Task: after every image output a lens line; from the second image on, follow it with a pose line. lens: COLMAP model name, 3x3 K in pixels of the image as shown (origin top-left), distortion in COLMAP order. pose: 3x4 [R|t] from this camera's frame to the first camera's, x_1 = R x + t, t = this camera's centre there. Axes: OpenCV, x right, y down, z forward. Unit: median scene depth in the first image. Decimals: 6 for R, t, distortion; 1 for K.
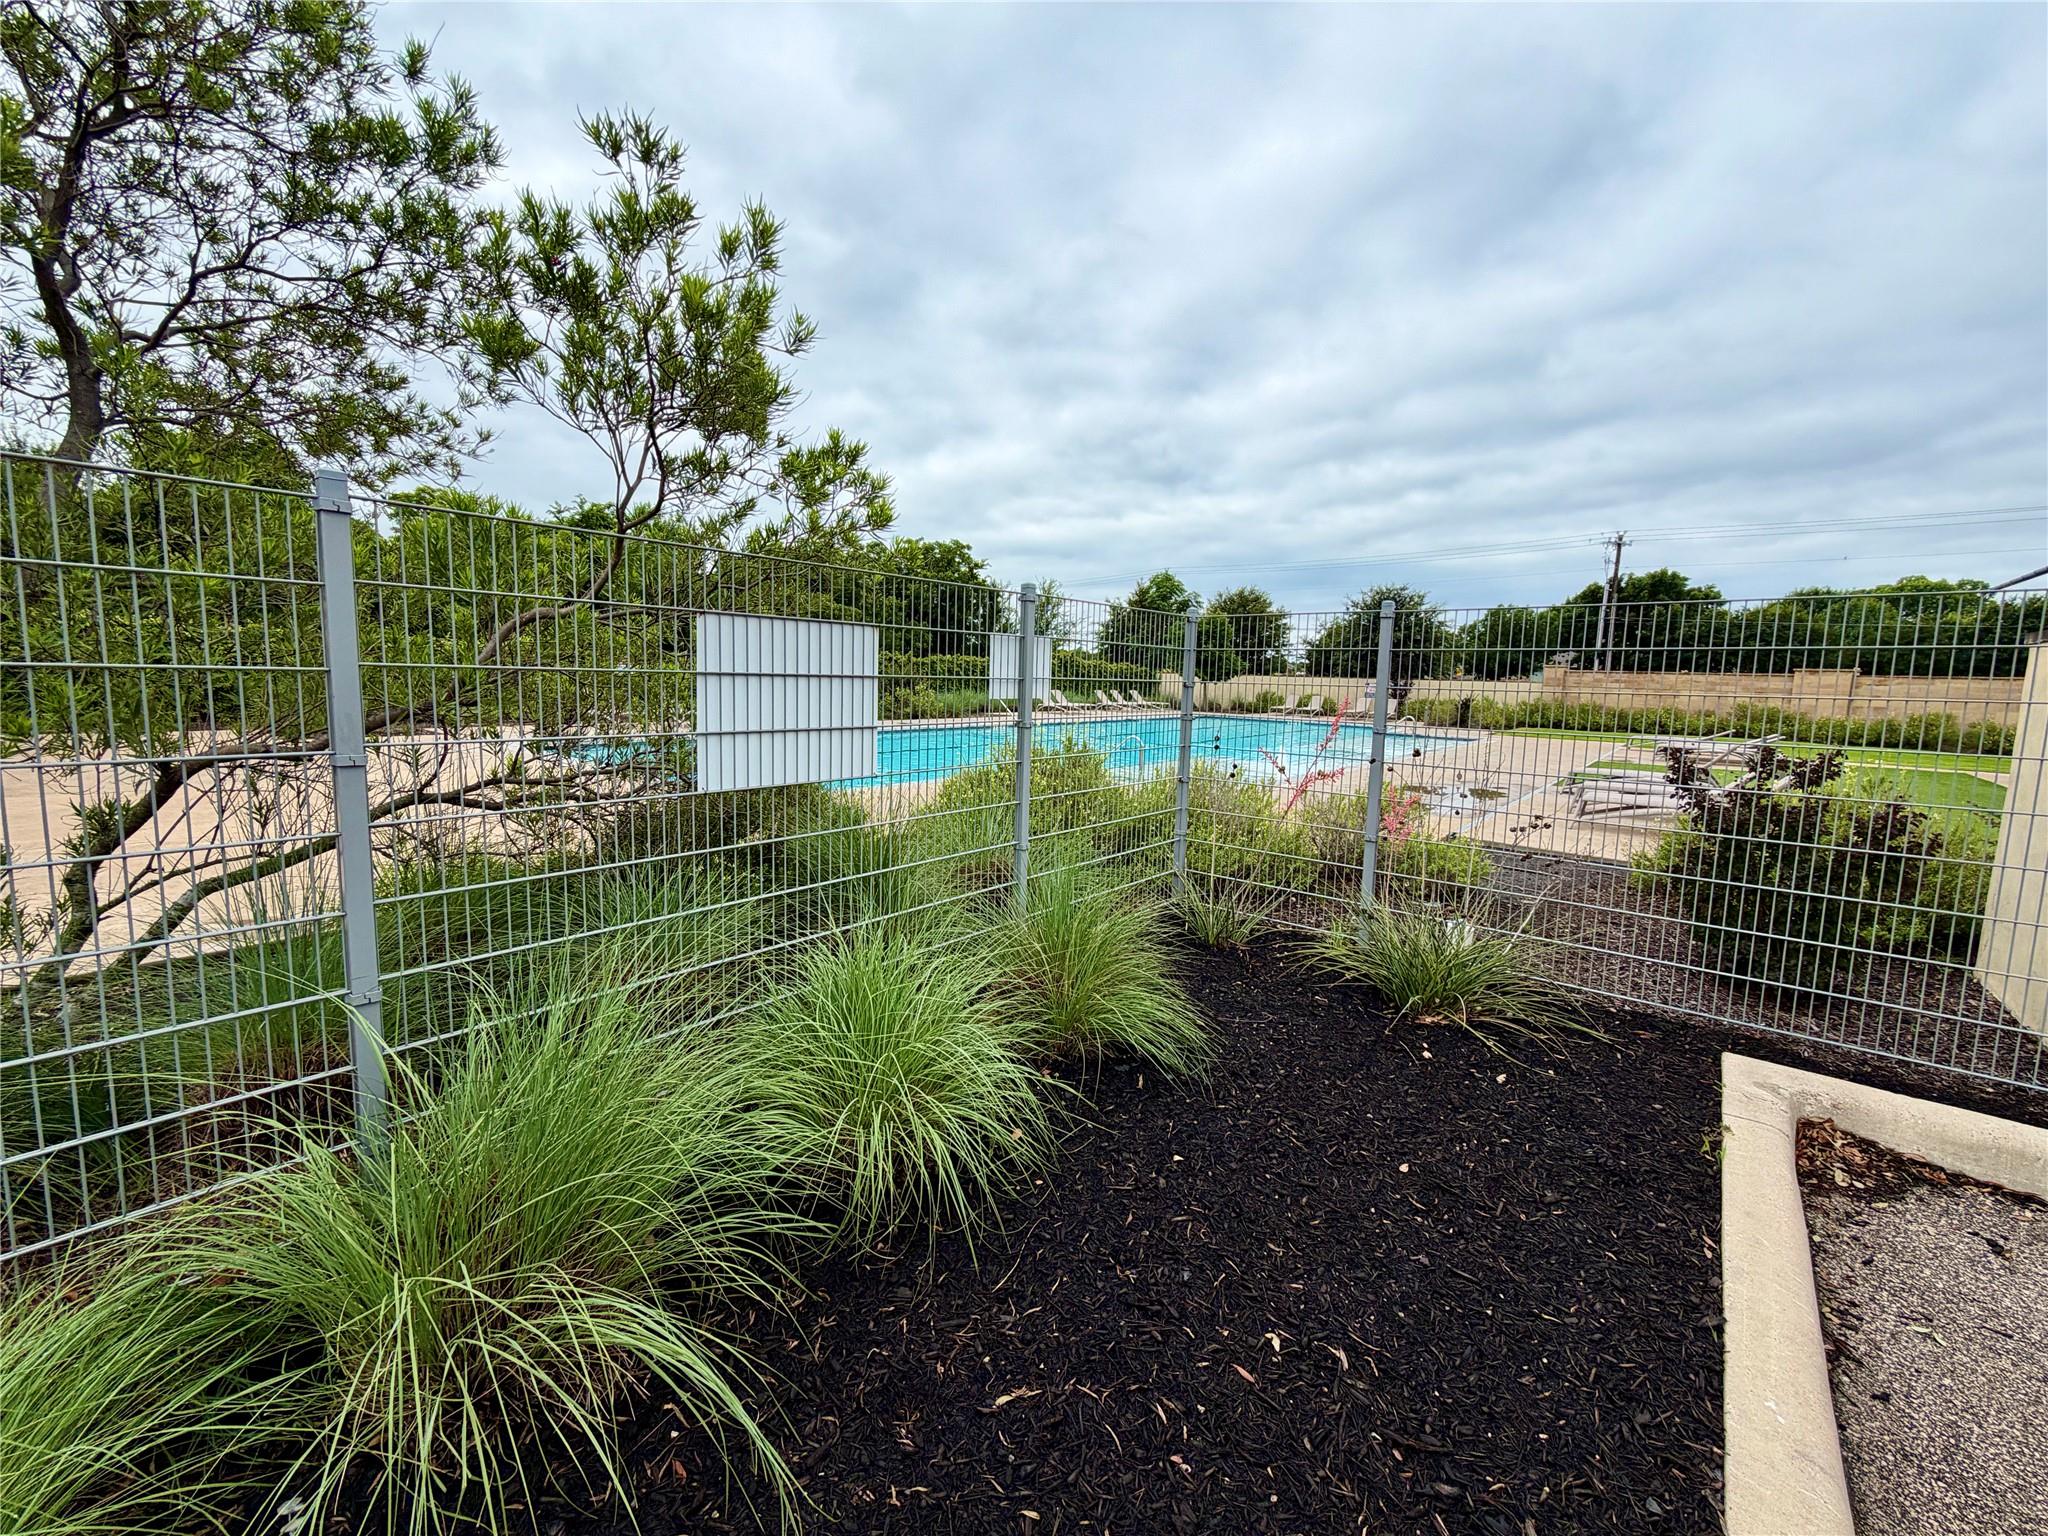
lens RADIAL K [[820.0, 0, 1031.9], [0, 820.0, 756.7], [0, 0, 1]] dist [-0.002232, 0.000014]
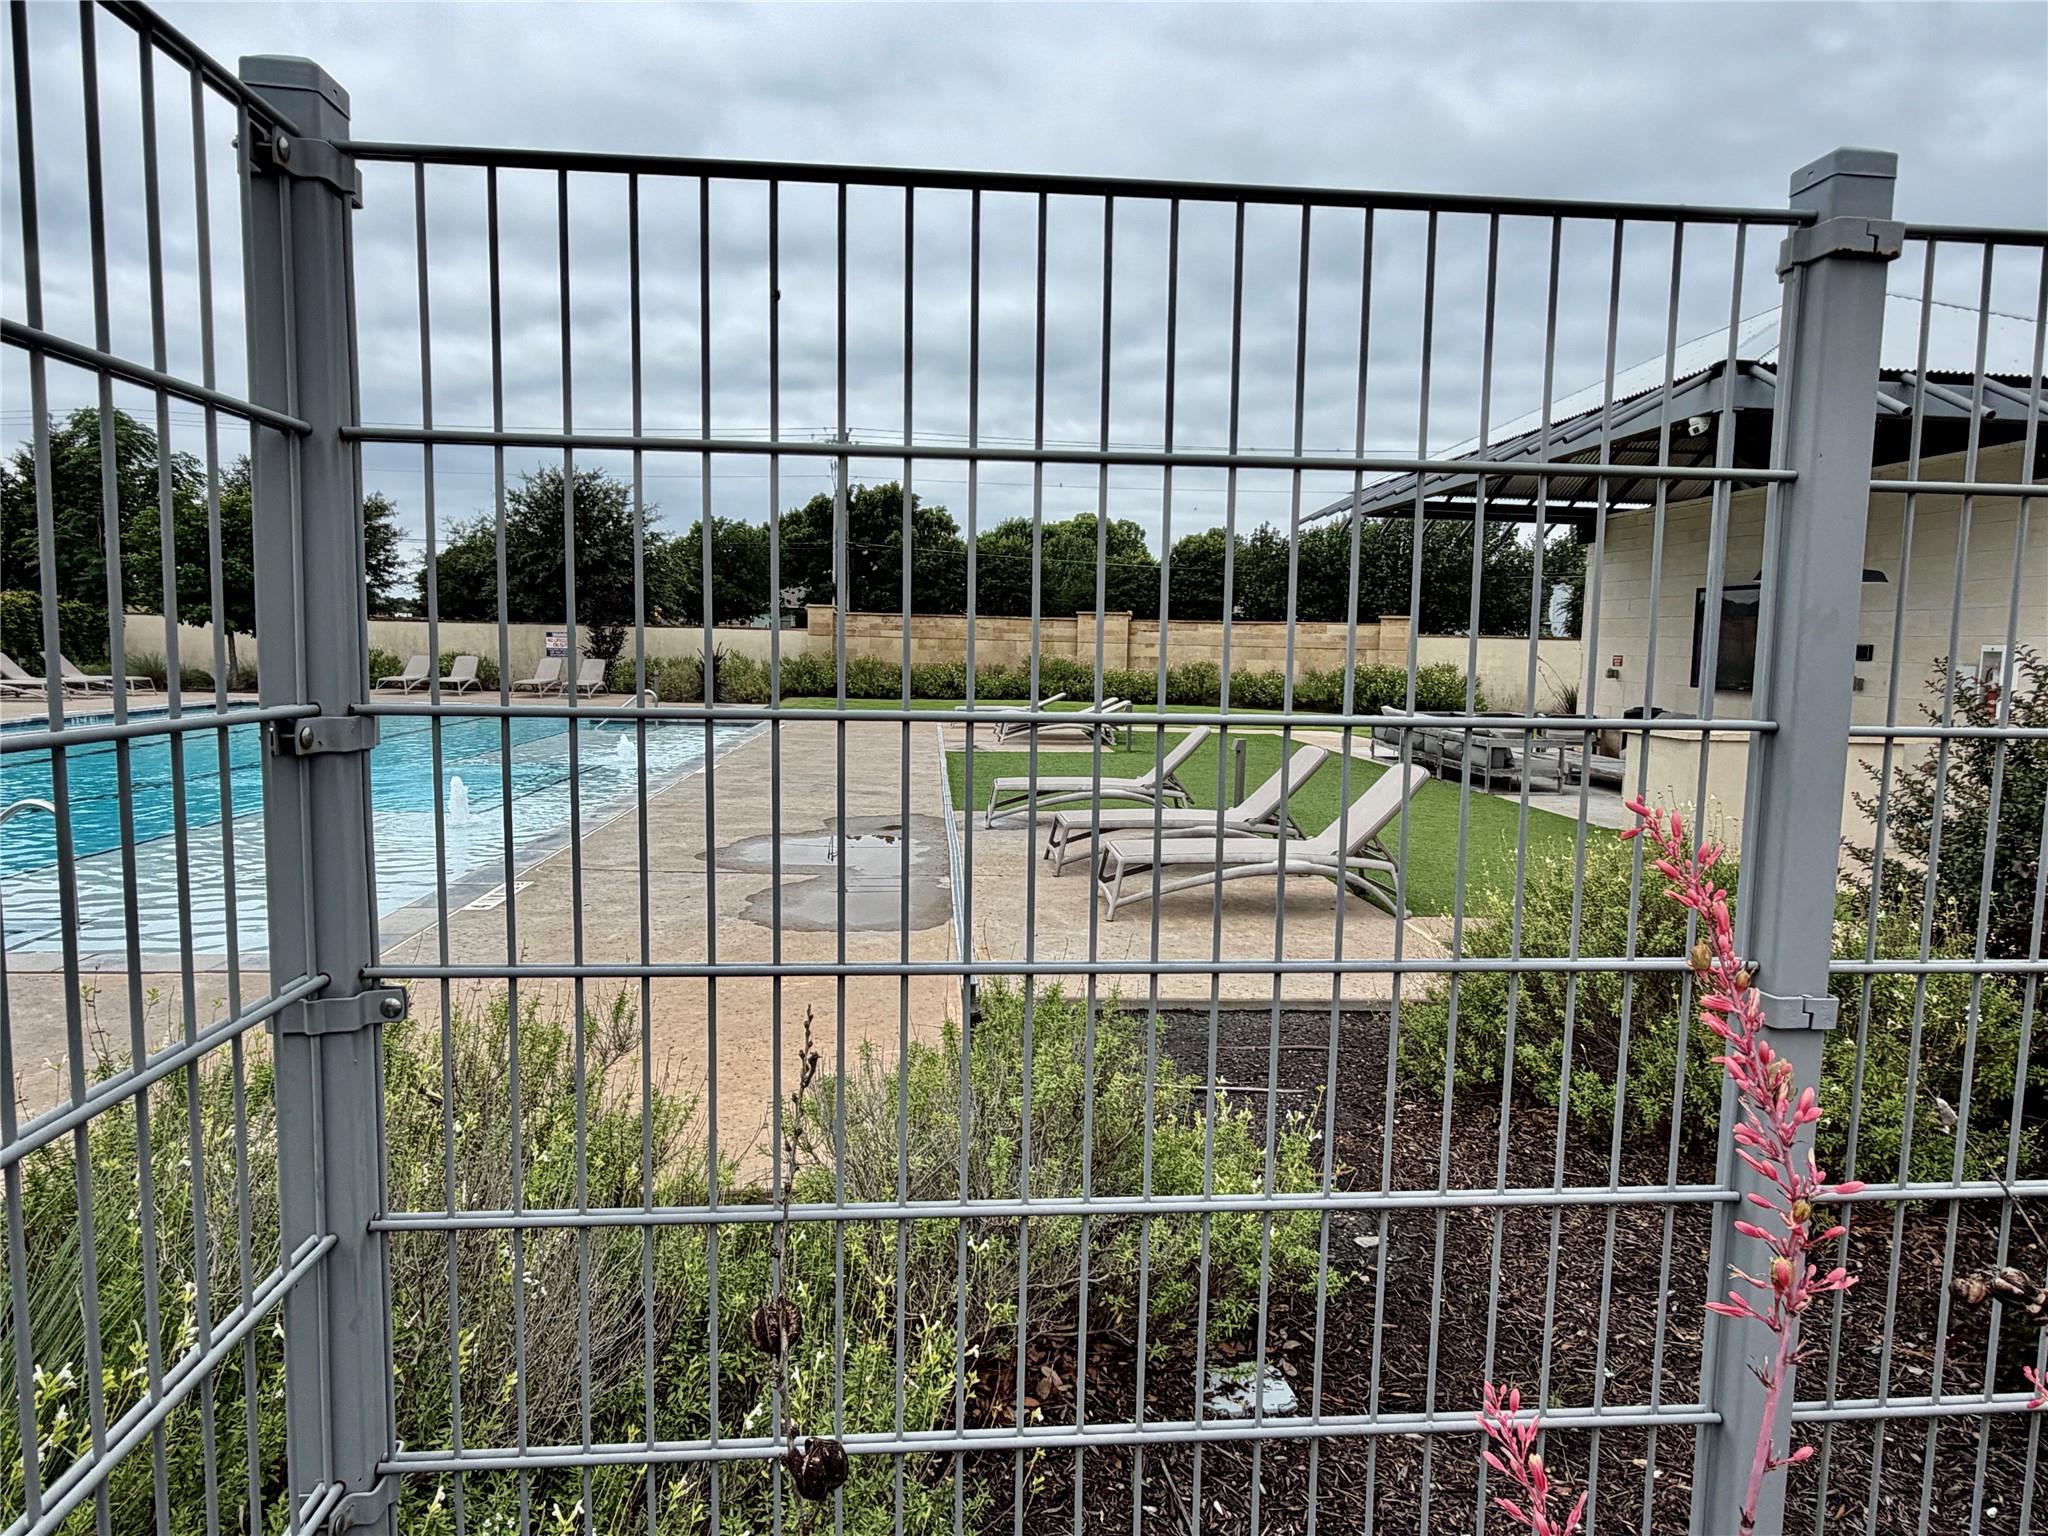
lens RADIAL K [[1251.8, 0, 1027.4], [0, 1251.8, 763.8], [0, 0, 1]] dist [0.003256, -0.000647]
pose [[0.705282, -0.081024, 0.704281, 0.006049], [0.070309, 0.996544, 0.044238, -0.009866], [-0.705431, 0.018317, 0.708541, 0.105433]]
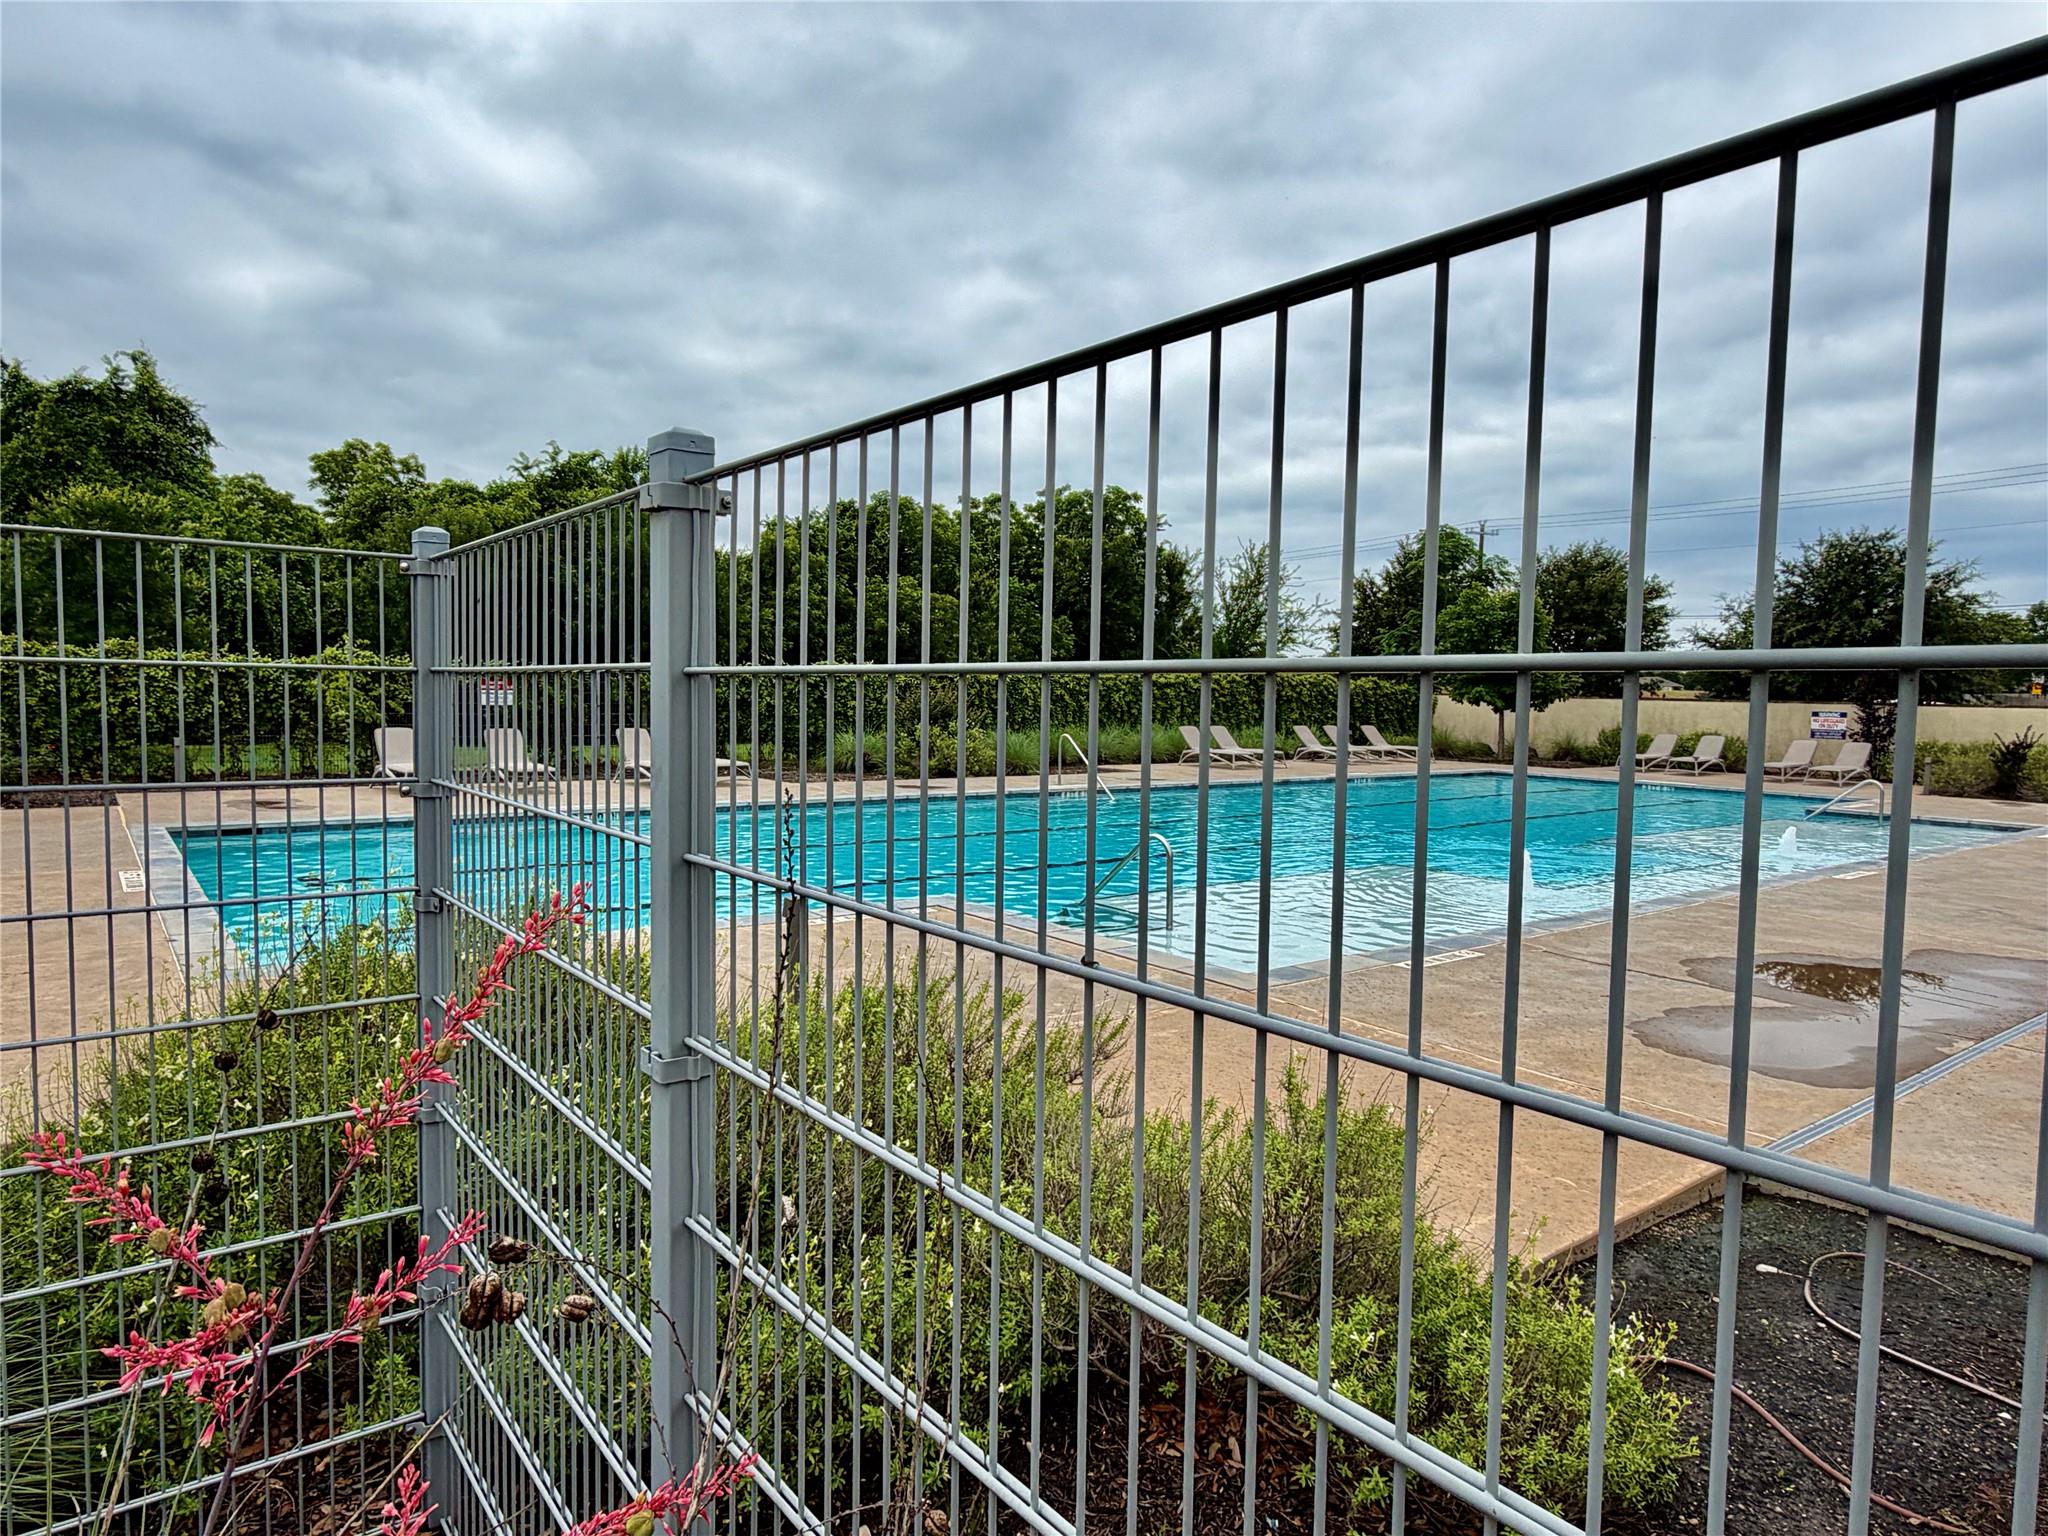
lens RADIAL K [[1251.8, 0, 1021.9], [0, 1251.8, 780.7], [0, 0, 1]] dist [0.003256, -0.000647]
pose [[0.976165, 0.009270, -0.216830, 0.070353], [-0.016131, 0.999423, -0.029895, -0.010042], [0.216428, 0.032680, 0.975751, 0.069449]]
